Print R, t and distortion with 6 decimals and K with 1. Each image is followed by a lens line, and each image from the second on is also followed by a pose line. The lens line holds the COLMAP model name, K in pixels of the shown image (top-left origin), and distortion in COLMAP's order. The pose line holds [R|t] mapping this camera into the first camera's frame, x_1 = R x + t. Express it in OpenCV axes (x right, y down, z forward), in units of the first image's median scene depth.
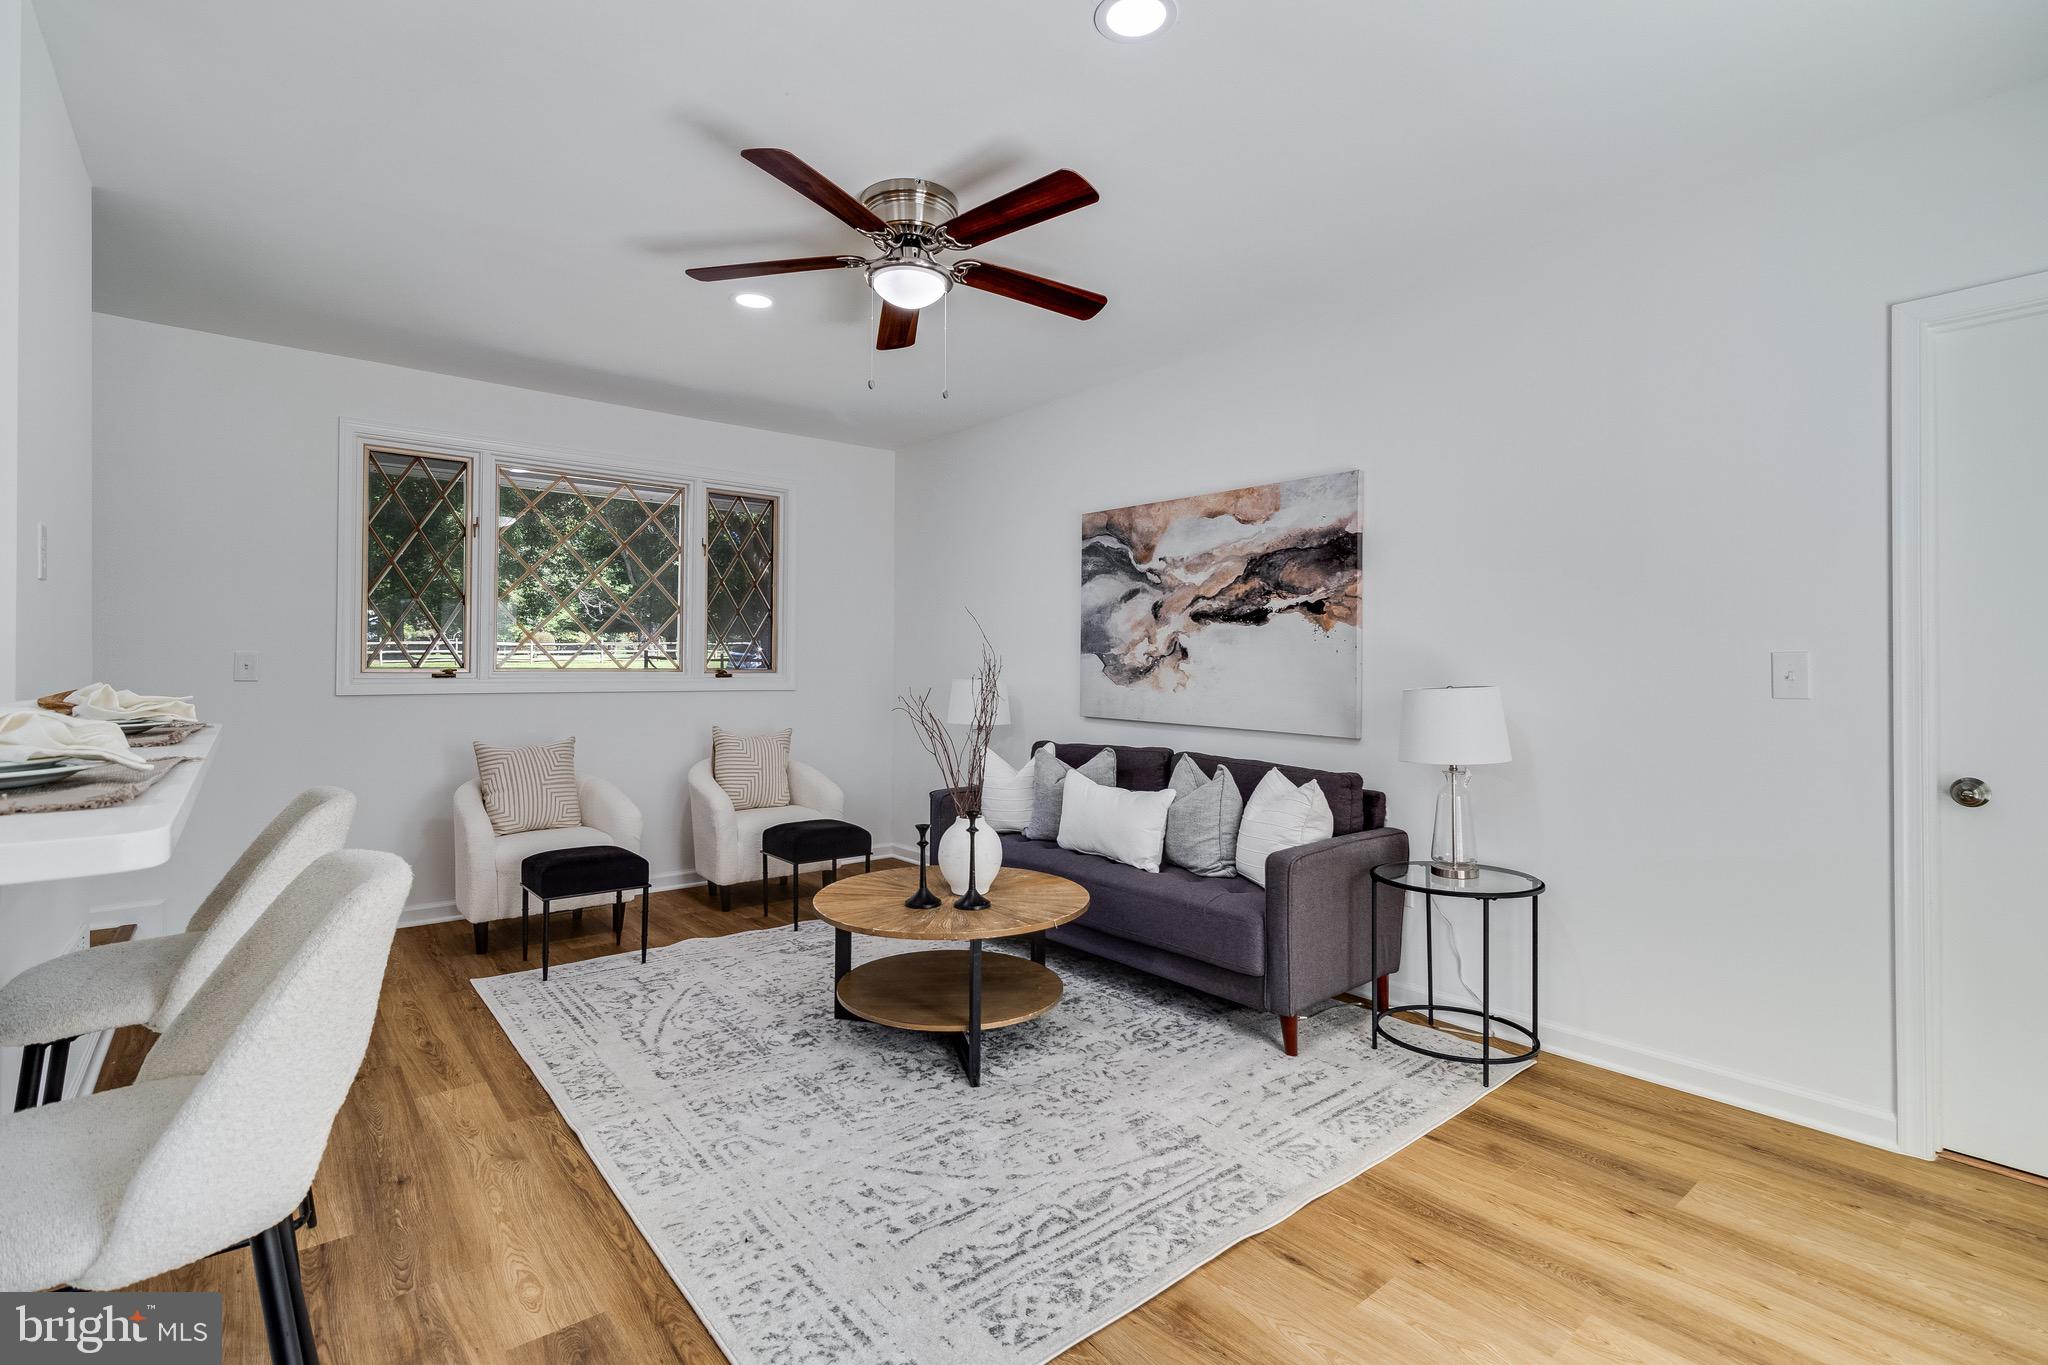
lens RADIAL K [[952.1, 0, 1028.6], [0, 952.1, 662.1], [0, 0, 1]] dist [0.003375, -0.000108]
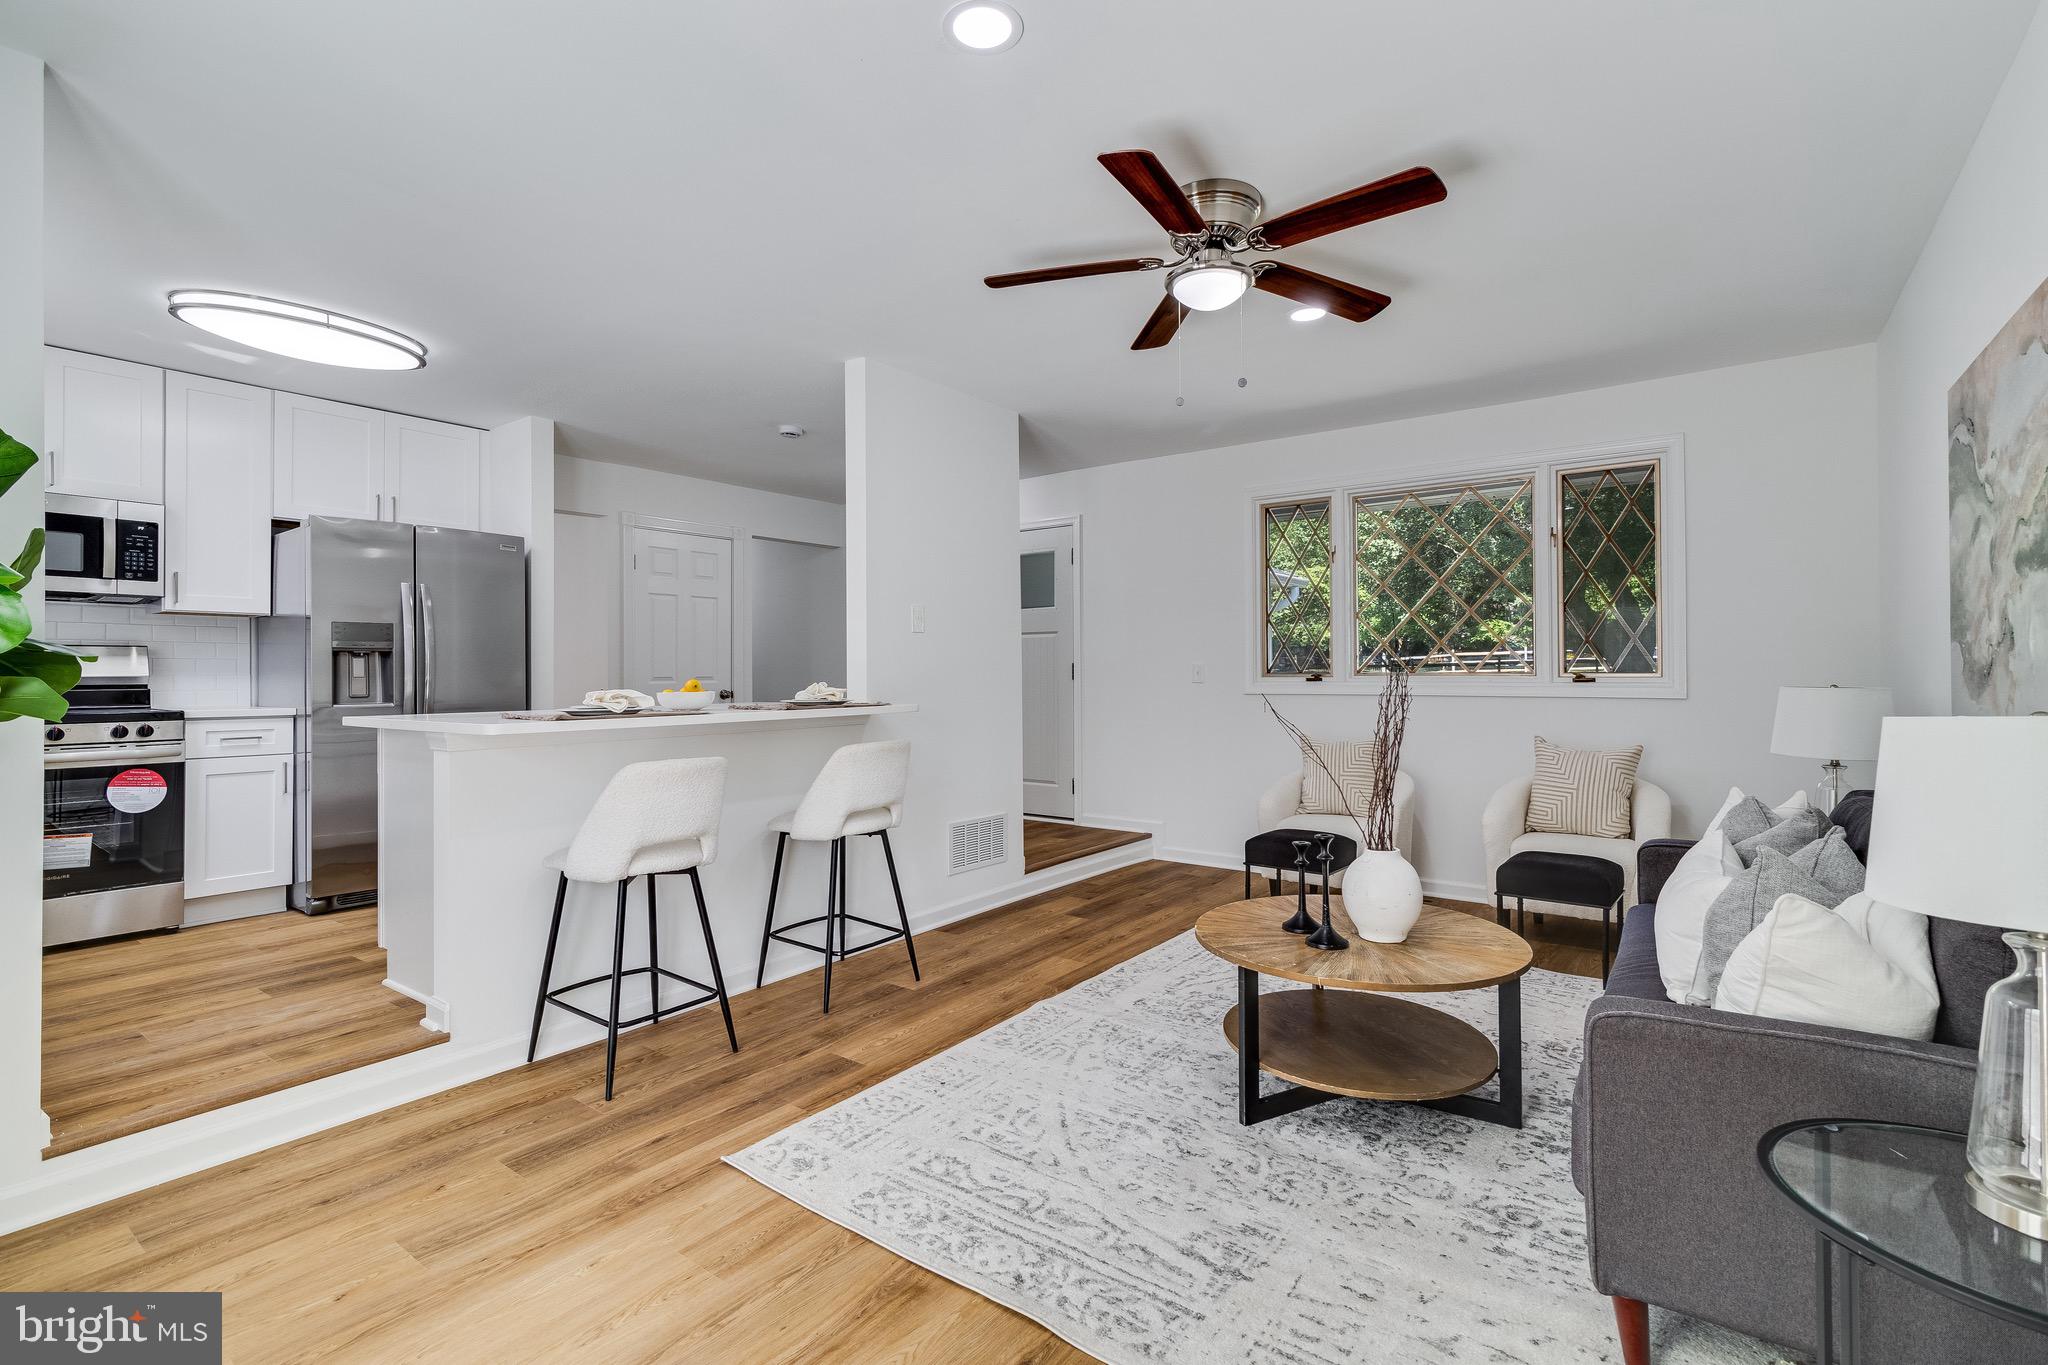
lens RADIAL K [[952.1, 0, 1018.9], [0, 952.1, 664.3], [0, 0, 1]] dist [0.003375, -0.000108]
pose [[0.237629, -0.011411, -0.971289, 0.571370], [0.005718, 0.999930, -0.010349, 0.007407], [0.971339, -0.003095, 0.237678, 0.413973]]
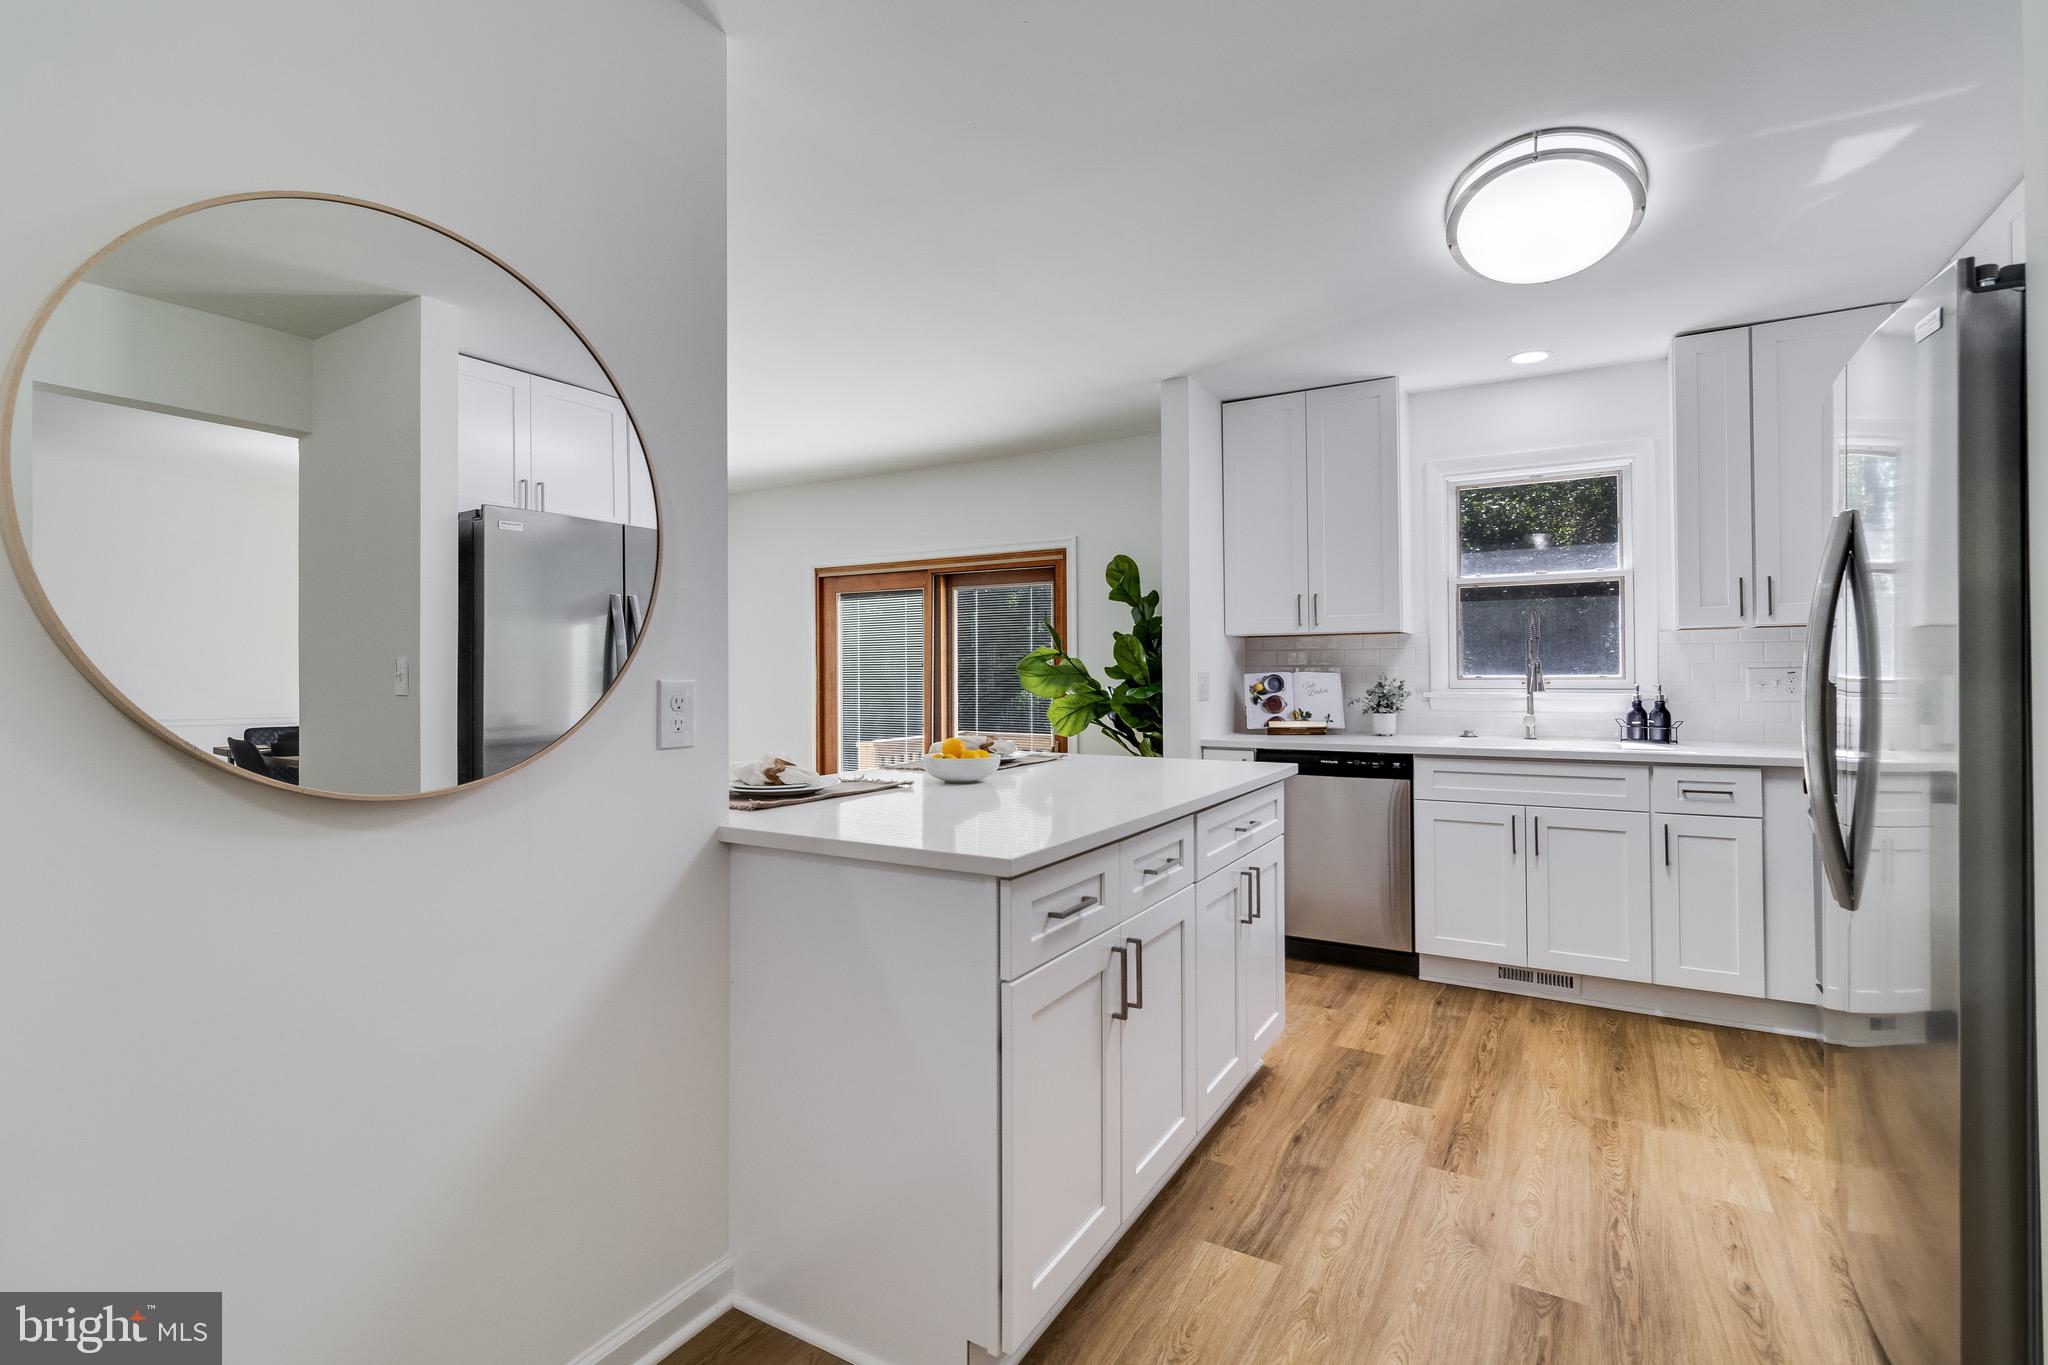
lens RADIAL K [[952.1, 0, 1019.7], [0, 952.1, 663.7], [0, 0, 1]] dist [0.003375, -0.000108]
pose [[-0.346386, 0.011953, 0.938016, -1.065890], [0.008397, 0.999918, -0.009641, -0.033992], [-0.938054, 0.004537, -0.346458, 0.510661]]
